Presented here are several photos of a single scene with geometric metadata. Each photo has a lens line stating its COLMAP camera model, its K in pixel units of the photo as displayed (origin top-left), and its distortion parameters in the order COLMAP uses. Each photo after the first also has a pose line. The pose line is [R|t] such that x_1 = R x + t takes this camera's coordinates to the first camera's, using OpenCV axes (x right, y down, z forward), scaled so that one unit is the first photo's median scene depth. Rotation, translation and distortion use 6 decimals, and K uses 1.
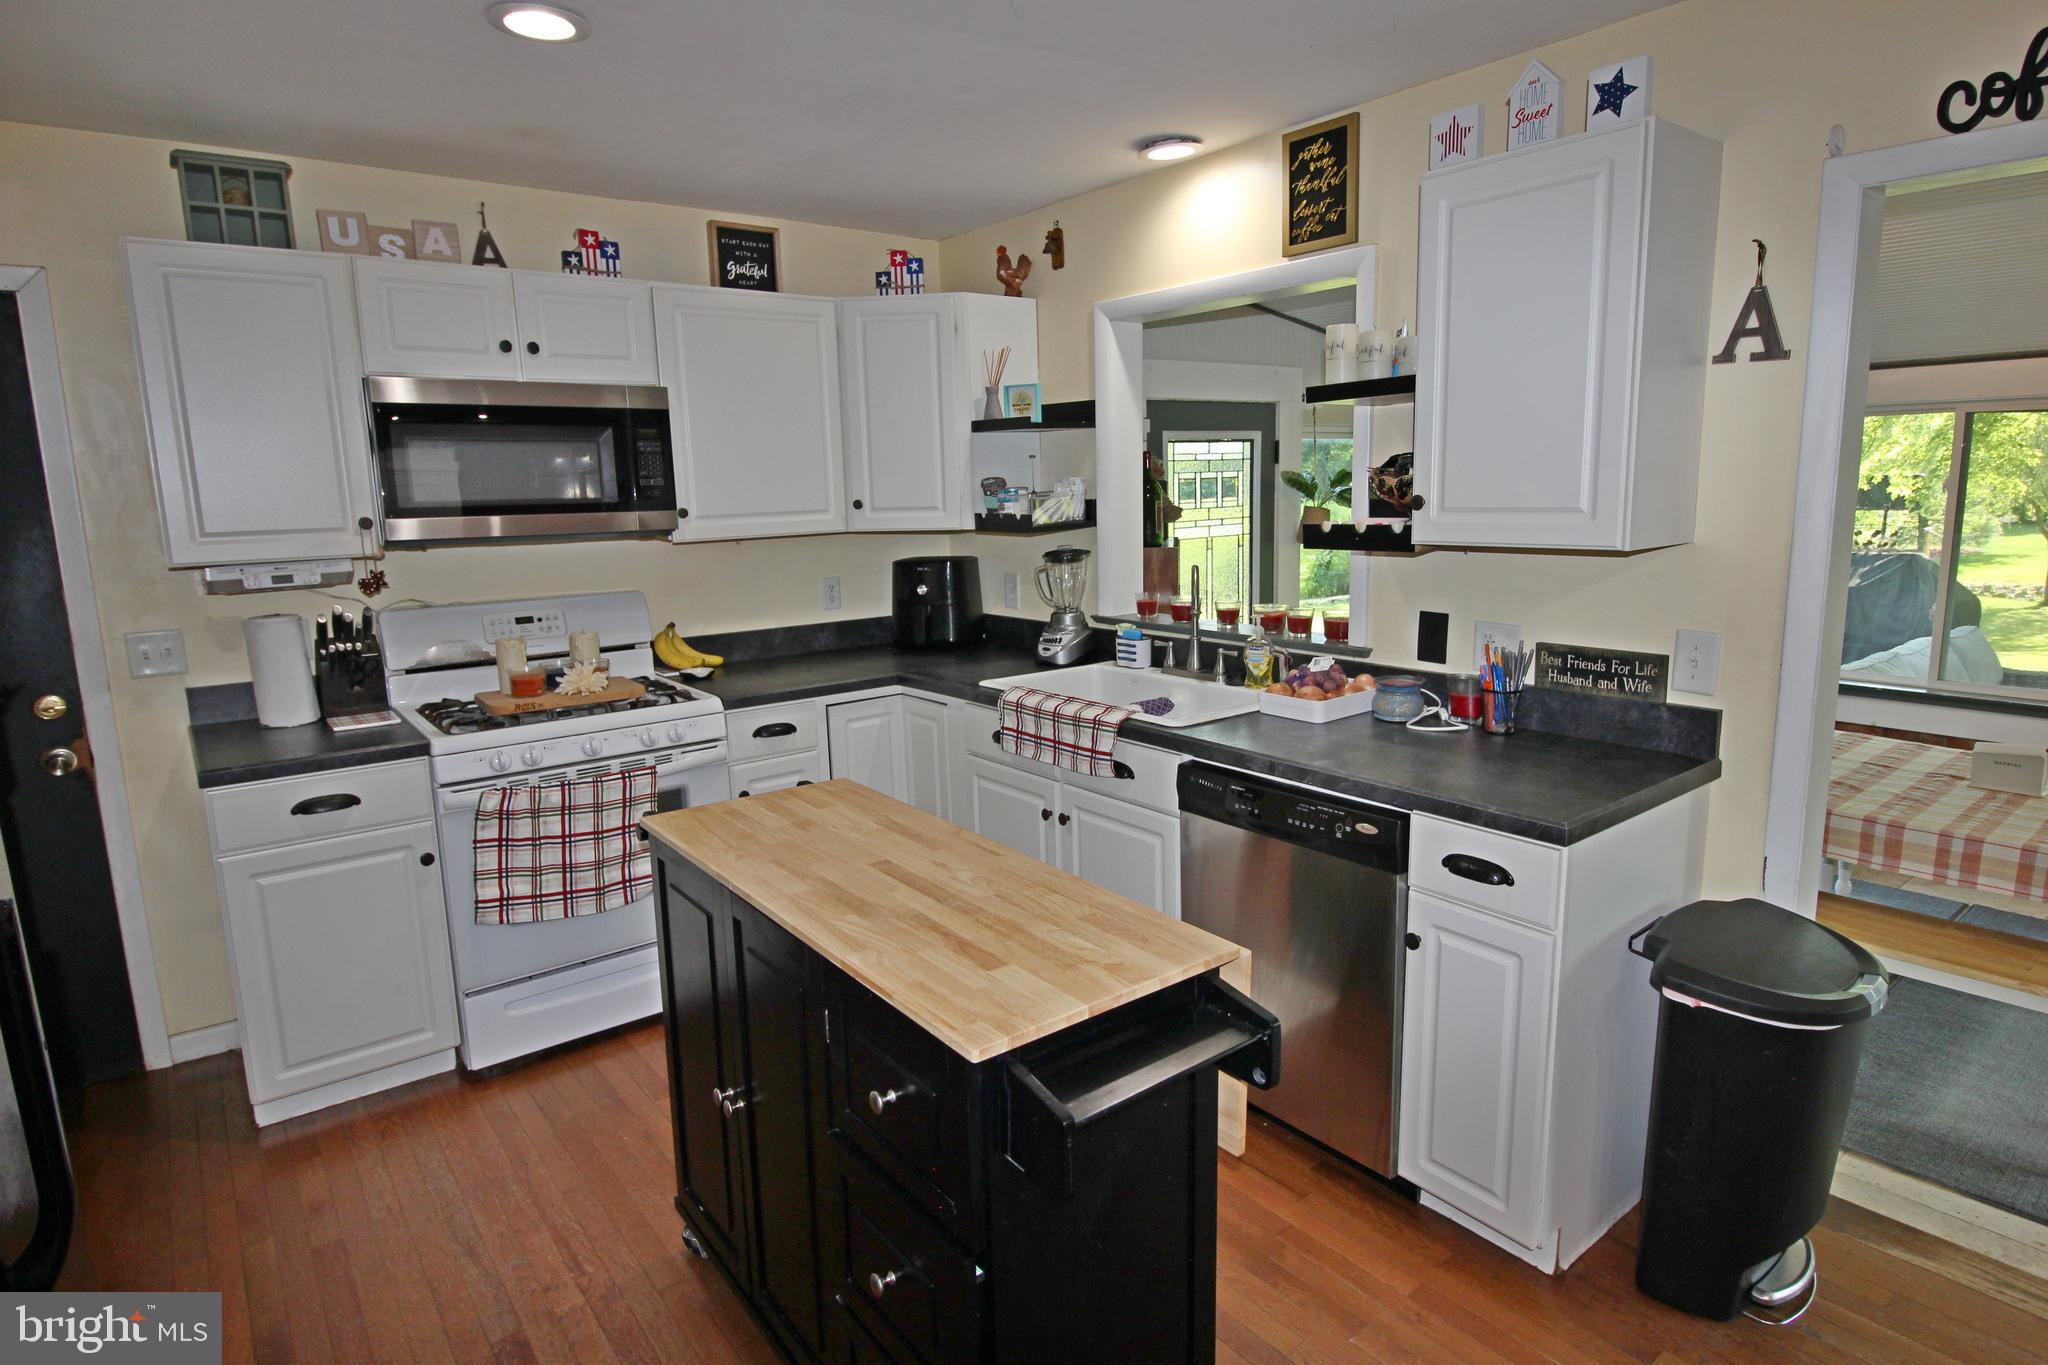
lens RADIAL K [[1116.2, 0, 1050.8], [0, 1116.2, 672.4], [0, 0, 1]] dist [0.007376, -0.013992]
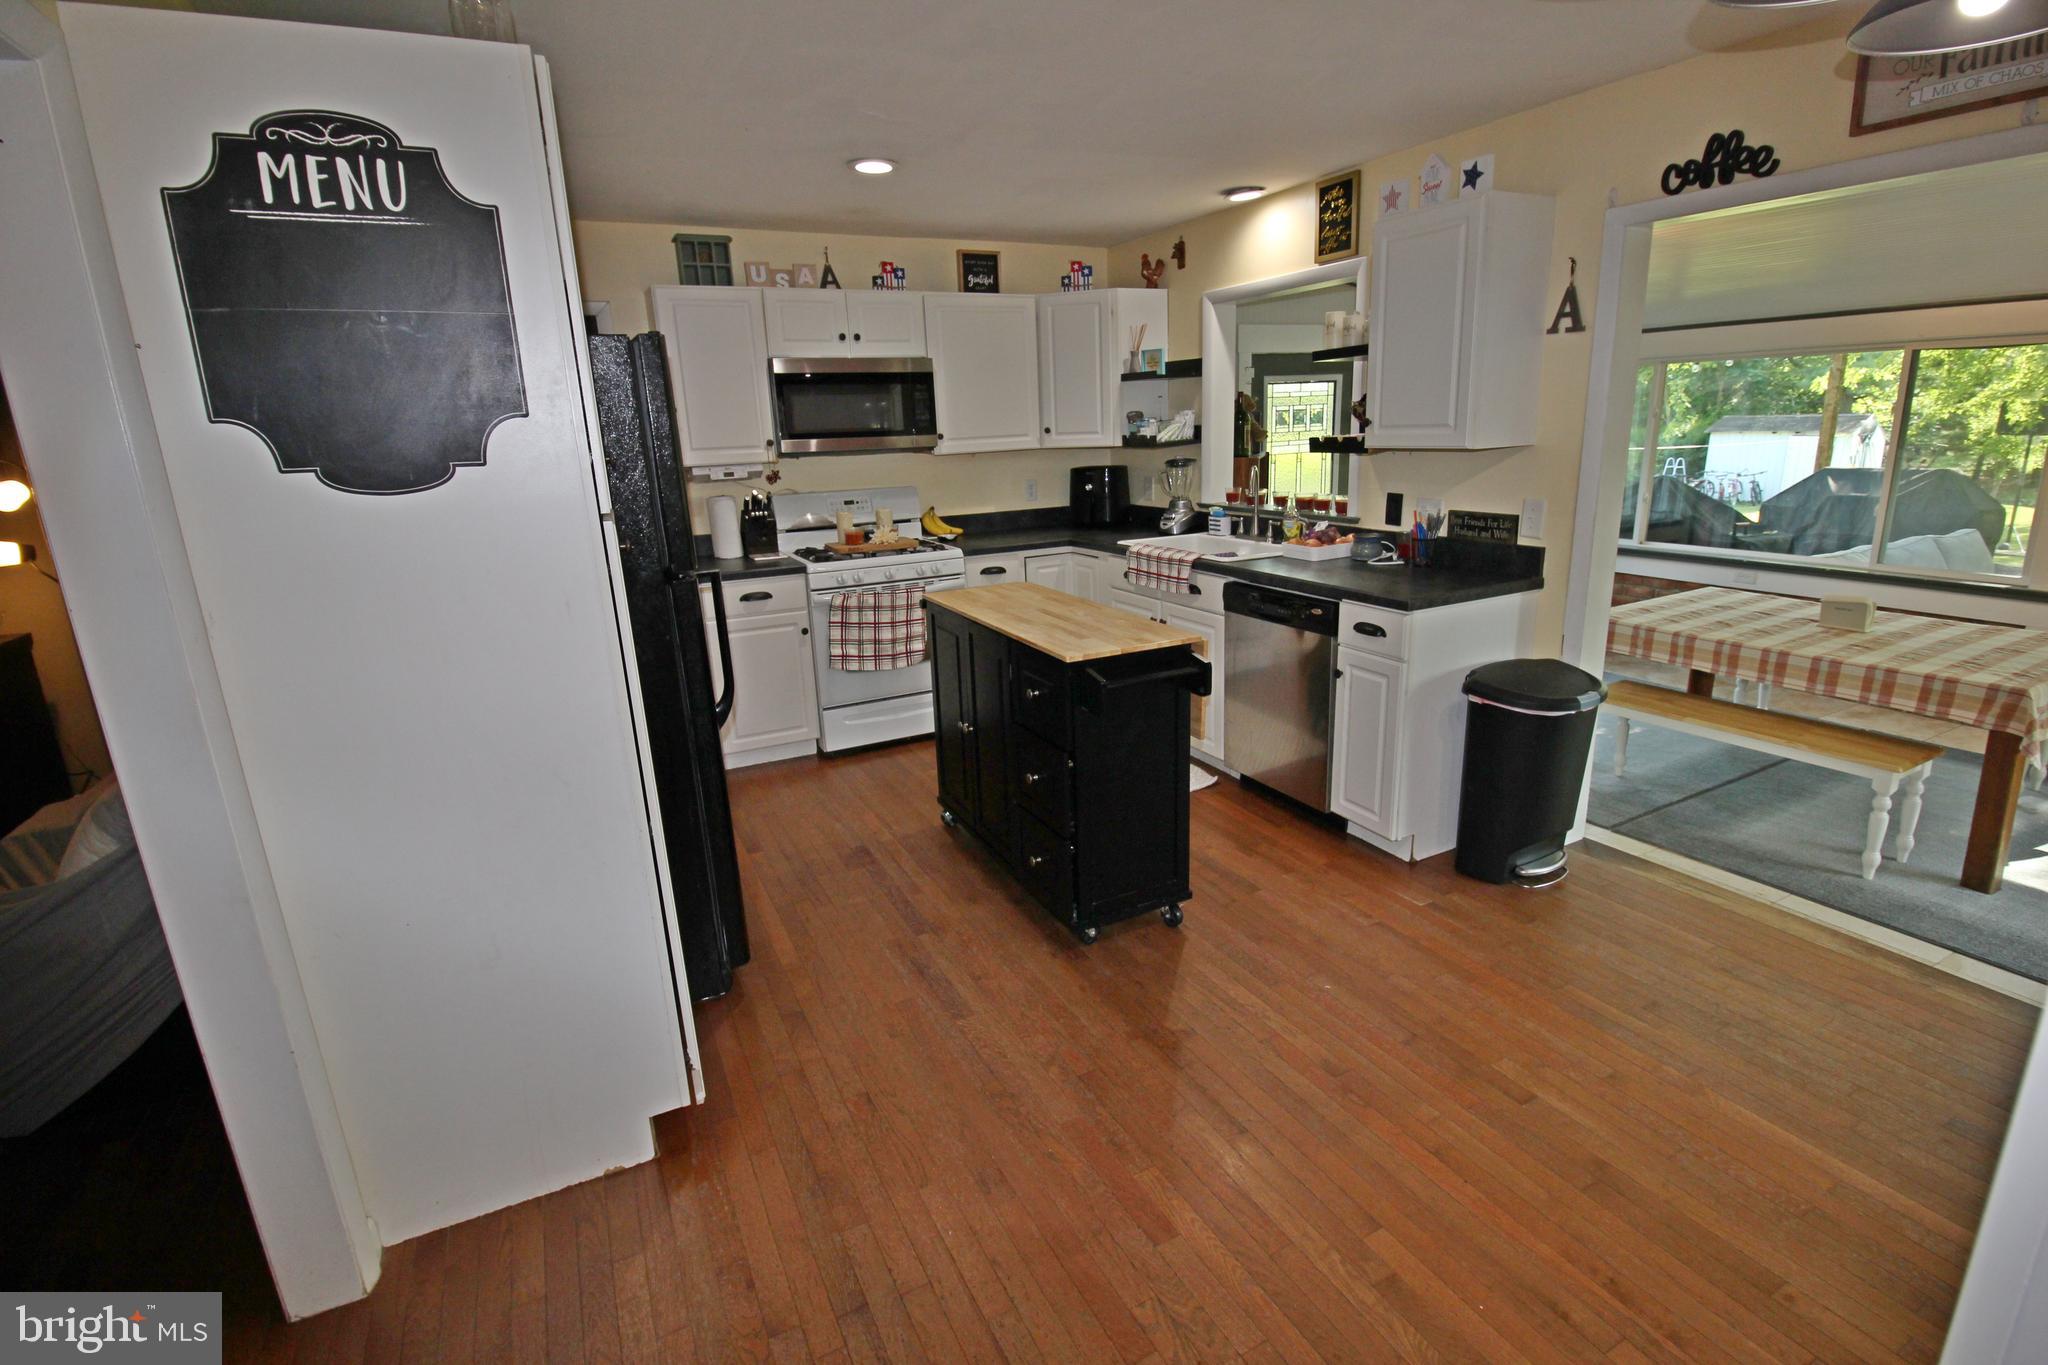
lens RADIAL K [[952.9, 0, 1046.8], [0, 952.9, 668.1], [0, 0, 1]] dist [0.003106, -0.014040]
pose [[0.981062, 0.036059, -0.190306, 0.115306], [-0.019054, 0.995719, 0.090442, 0.075507], [0.192752, -0.085104, 0.977550, -0.414570]]
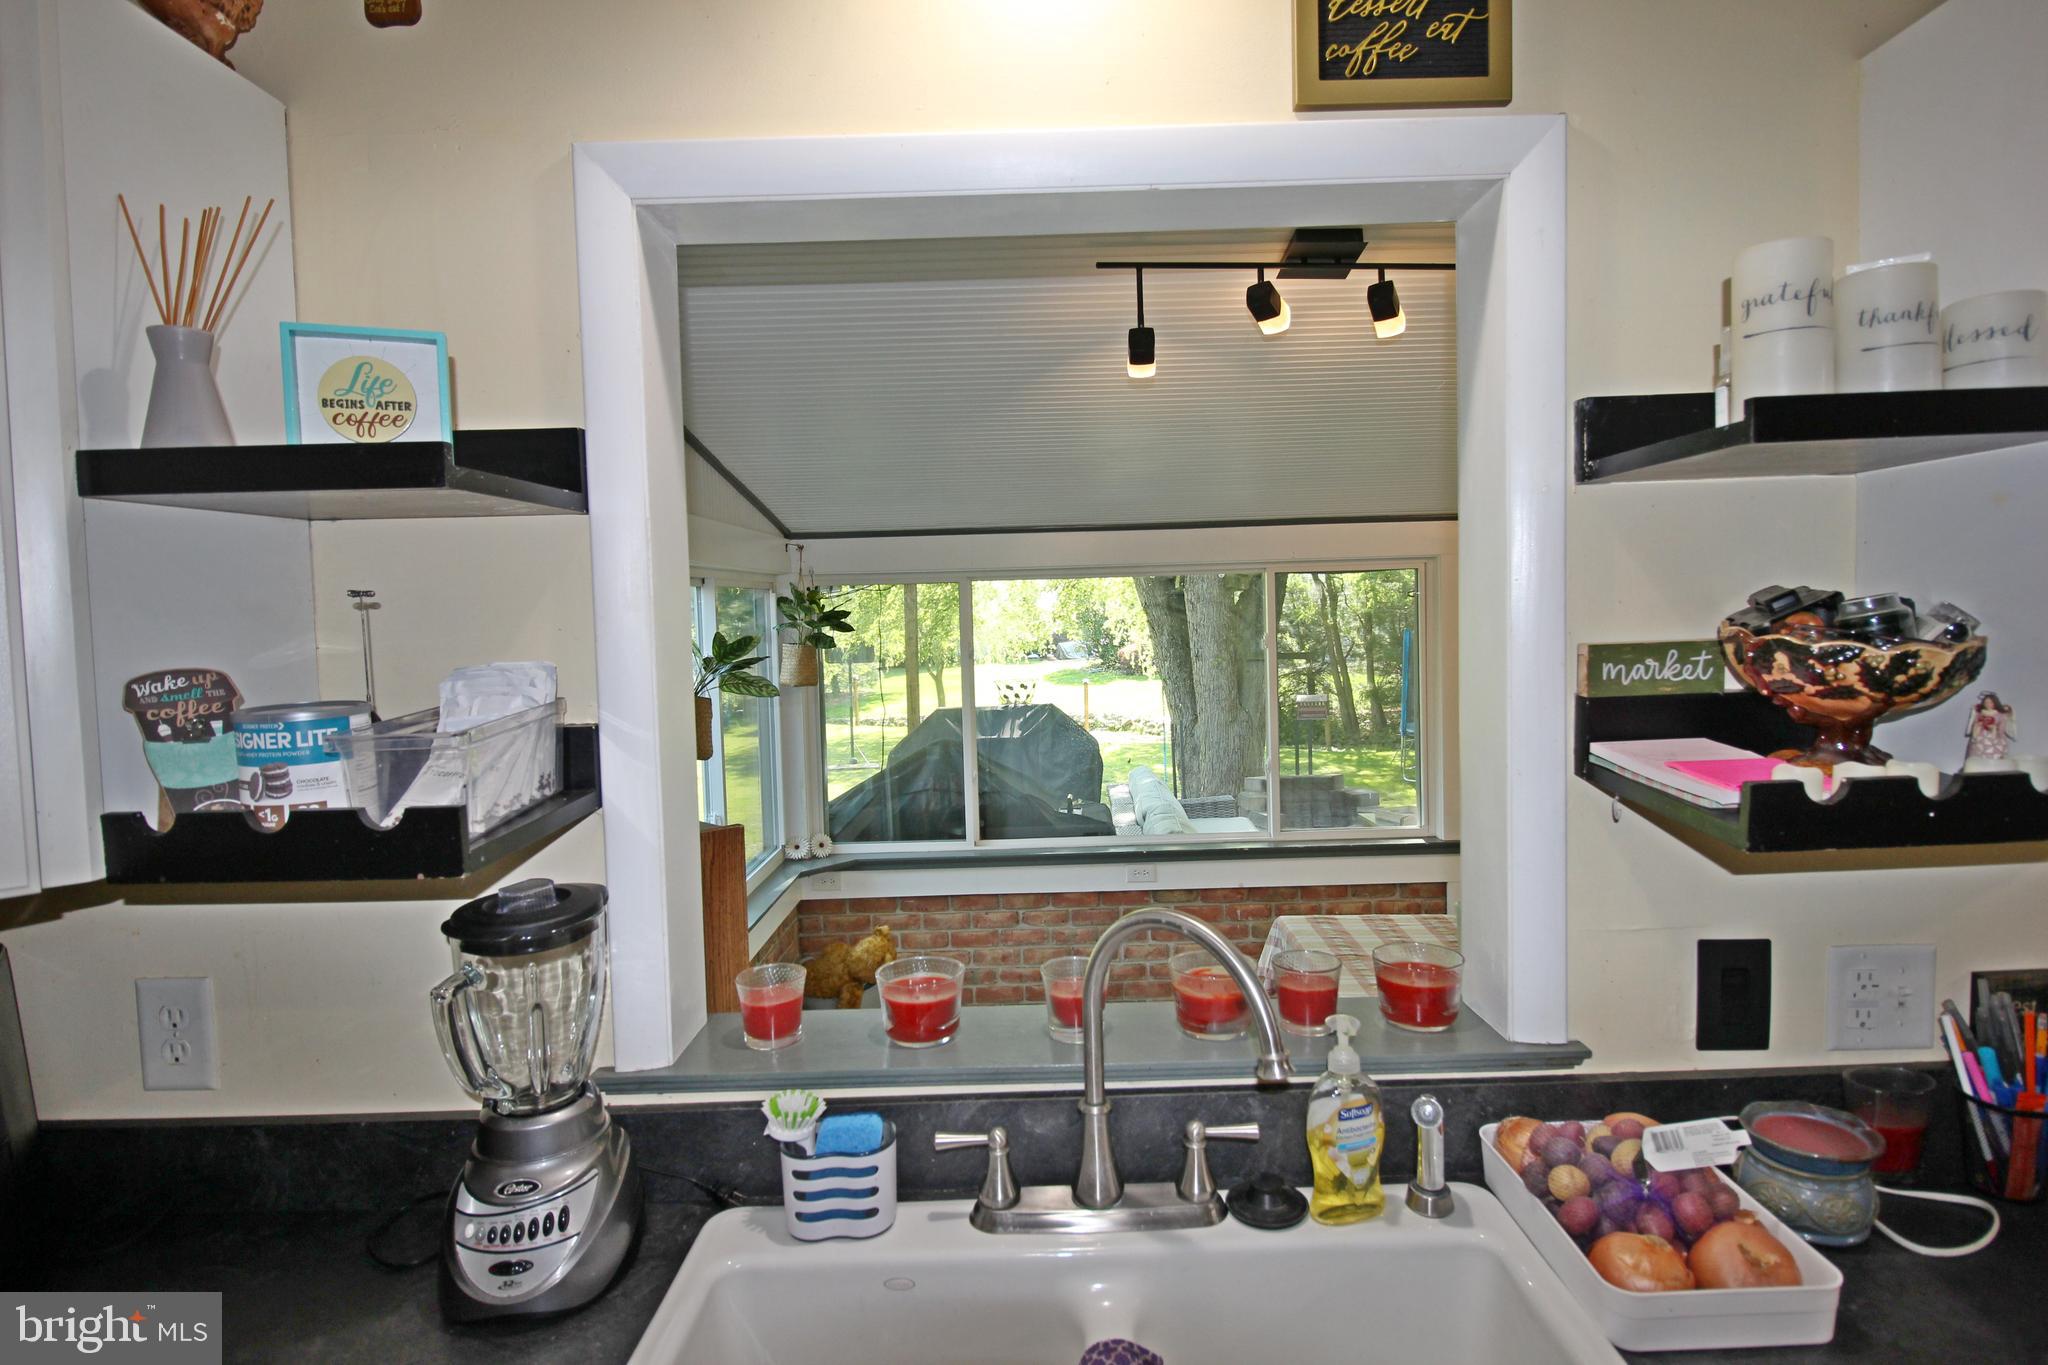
lens RADIAL K [[1070.9, 0, 1053.2], [0, 1070.9, 673.8], [0, 0, 1]] dist [0.001049, -0.035837]
pose [[0.617781, -0.037247, 0.785467, -0.150006], [0.146588, 0.986823, -0.068497, -0.159825], [-0.772566, 0.157456, 0.615101, 0.869410]]
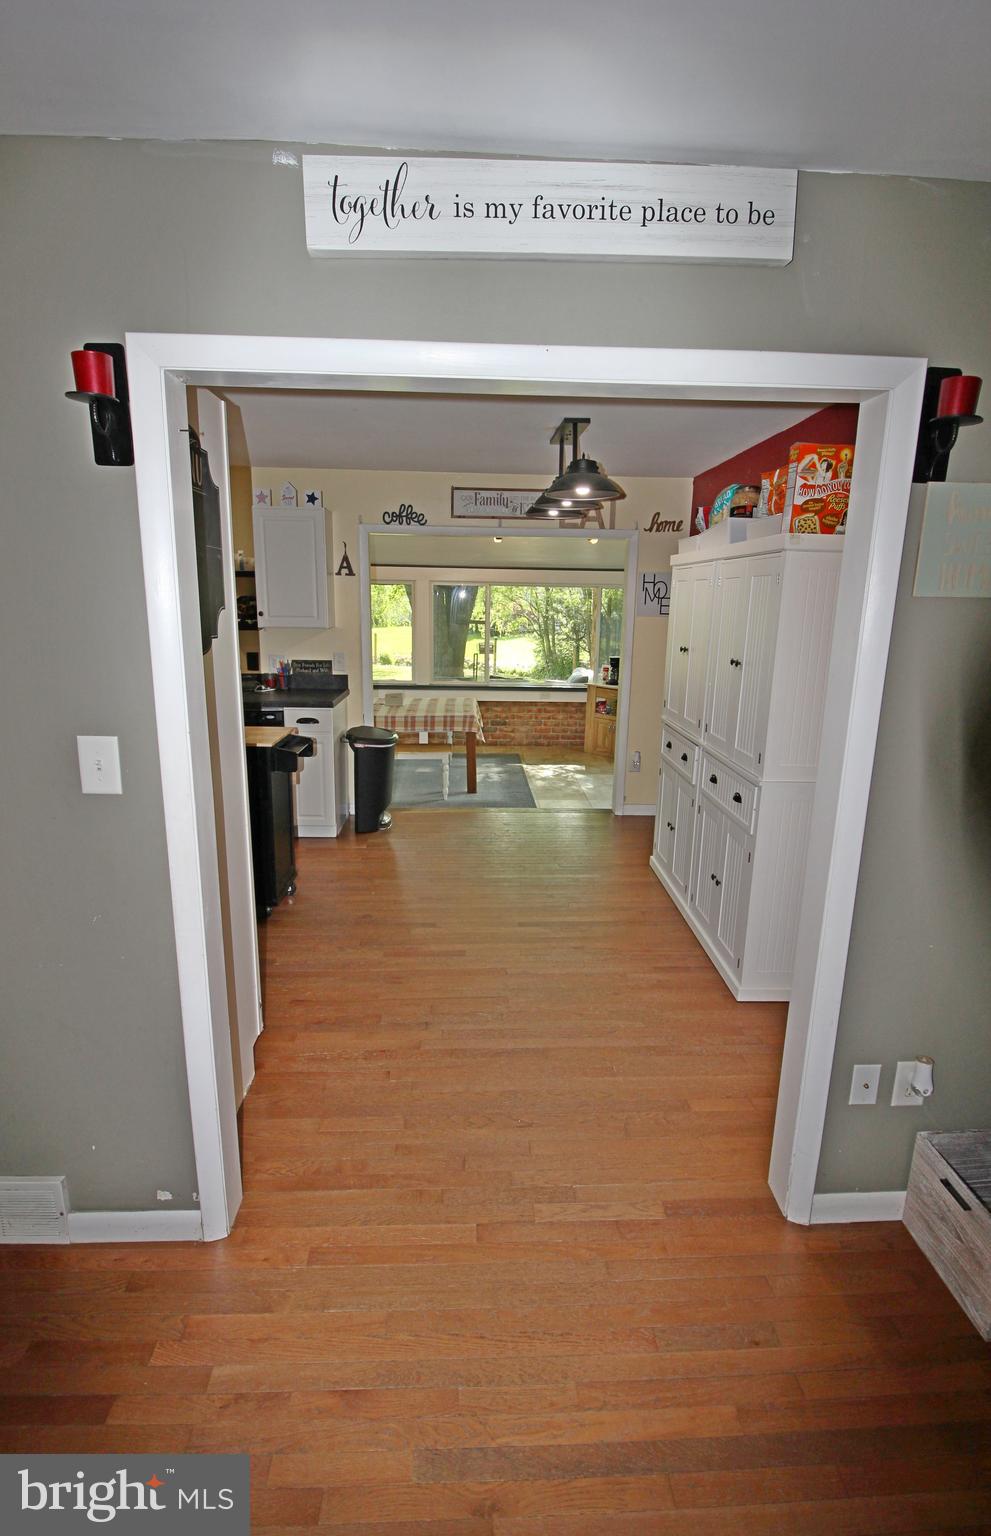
lens RADIAL K [[718.9, 0, 496.8], [0, 718.9, 751.3], [0, 0, 1]] dist [-0.017591, -0.000135]
pose [[0.592024, -0.138252, 0.793974, -0.724200], [0.108689, 0.989872, 0.091320, 0.089831], [-0.798558, 0.032232, 0.601054, -0.551173]]
